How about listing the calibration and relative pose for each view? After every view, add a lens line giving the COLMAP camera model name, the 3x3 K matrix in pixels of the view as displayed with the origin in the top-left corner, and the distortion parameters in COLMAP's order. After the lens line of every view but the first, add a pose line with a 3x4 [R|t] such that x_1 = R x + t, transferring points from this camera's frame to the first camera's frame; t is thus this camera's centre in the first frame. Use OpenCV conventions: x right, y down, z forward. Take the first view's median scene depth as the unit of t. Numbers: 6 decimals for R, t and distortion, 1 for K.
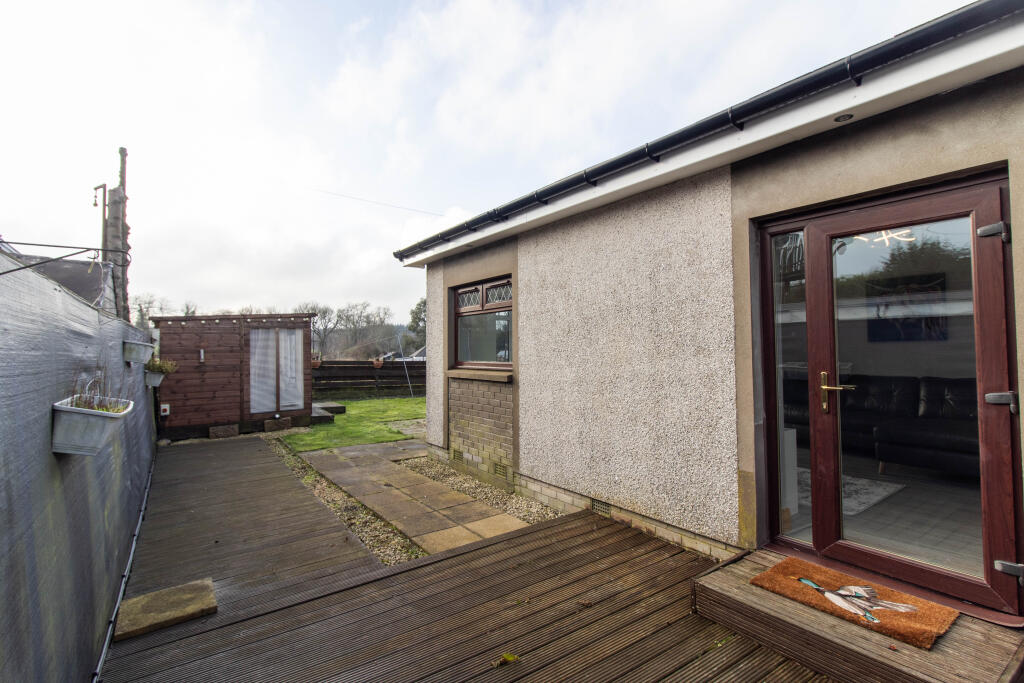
lens RADIAL K [[492.4, 0, 512.0], [0, 492.4, 341.5], [0, 0, 1]] dist [-0.002659, -0.001423]
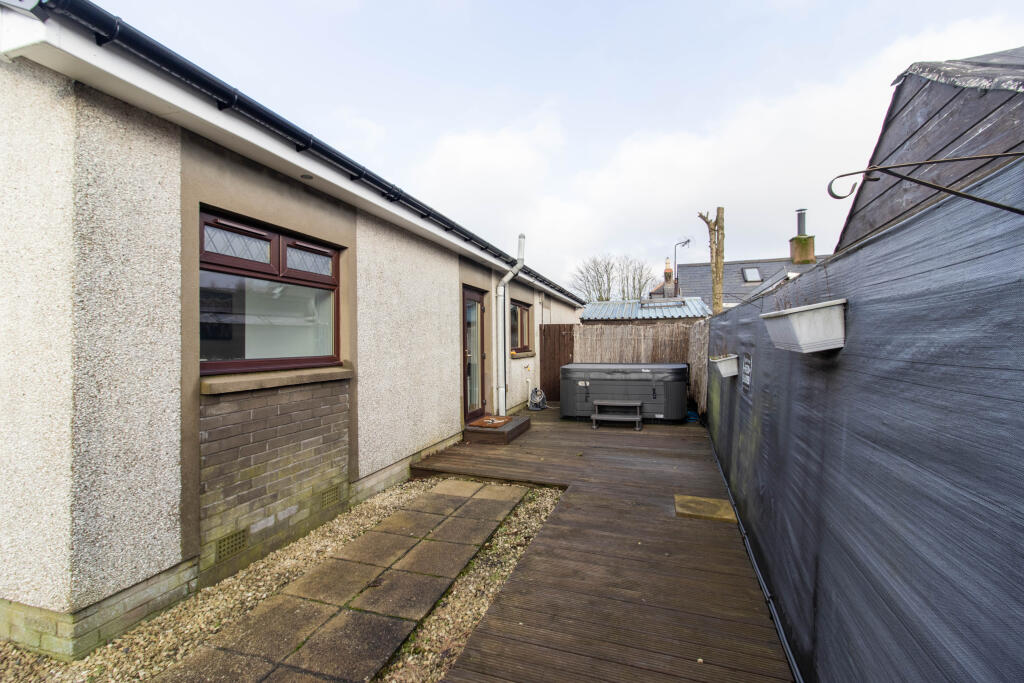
lens RADIAL K [[464.6, 0, 512.0], [0, 464.6, 341.5], [0, 0, 1]] dist [-0.000715, -0.000225]
pose [[-0.610853, 0.016846, 0.791565, -0.818338], [0.001387, 0.999795, -0.020207, 0.037874], [-0.791743, -0.011246, -0.610751, 1.295985]]
